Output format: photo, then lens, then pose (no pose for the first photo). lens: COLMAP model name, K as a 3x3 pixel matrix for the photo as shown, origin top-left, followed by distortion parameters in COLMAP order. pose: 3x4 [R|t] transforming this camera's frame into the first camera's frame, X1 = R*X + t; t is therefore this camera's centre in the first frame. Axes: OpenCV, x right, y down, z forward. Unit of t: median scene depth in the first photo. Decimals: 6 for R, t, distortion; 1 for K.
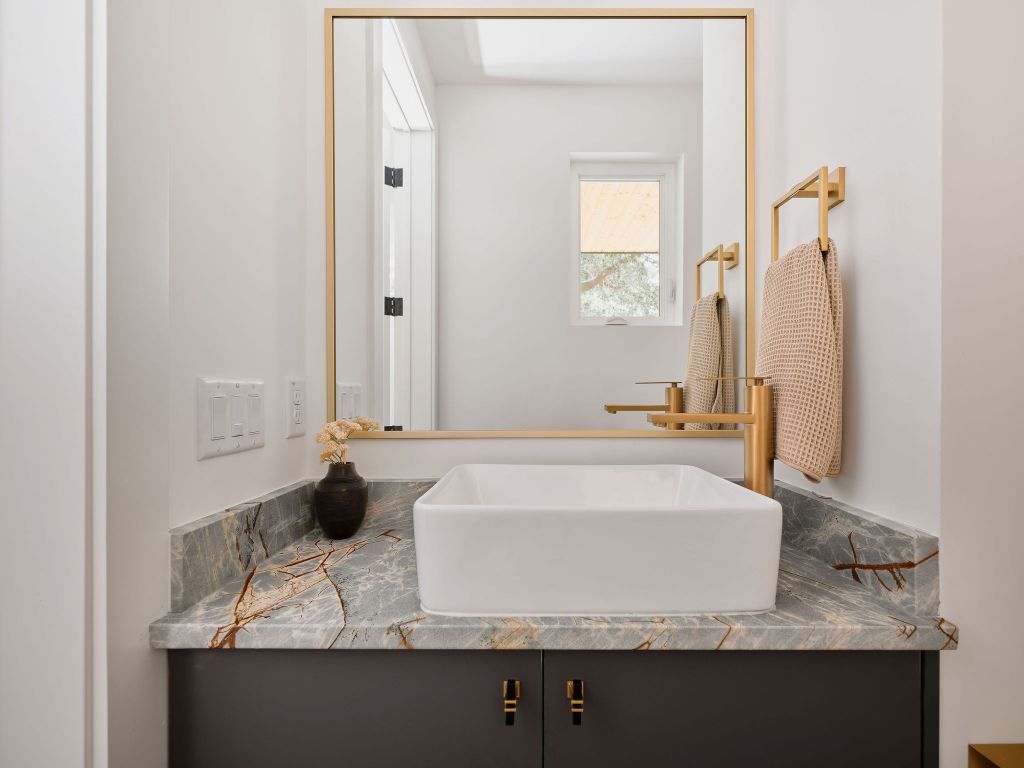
lens RADIAL K [[482.0, 0, 511.2], [0, 482.0, 387.5], [0, 0, 1]] dist [-0.000218, -0.000426]
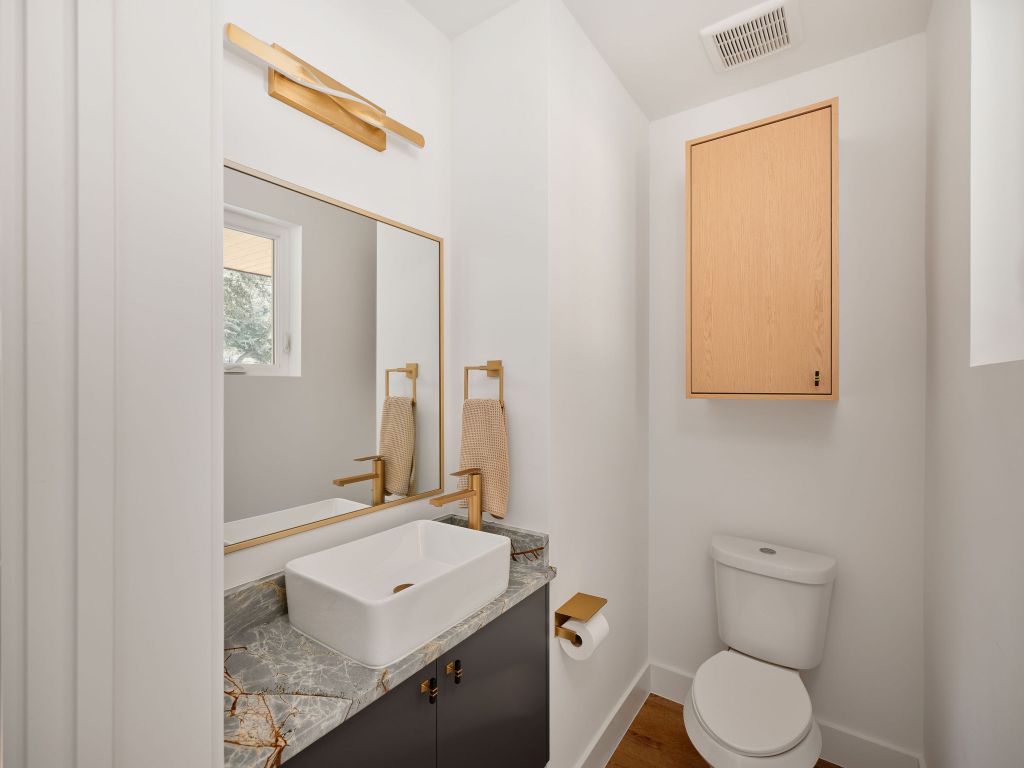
lens RADIAL K [[482.0, 0, 511.2], [0, 482.0, 387.5], [0, 0, 1]] dist [-0.000218, -0.000426]
pose [[0.560487, -0.014079, 0.828044, -1.241019], [0.001724, 0.999873, 0.015834, -0.475461], [-0.828162, -0.007447, 0.560440, -0.222923]]
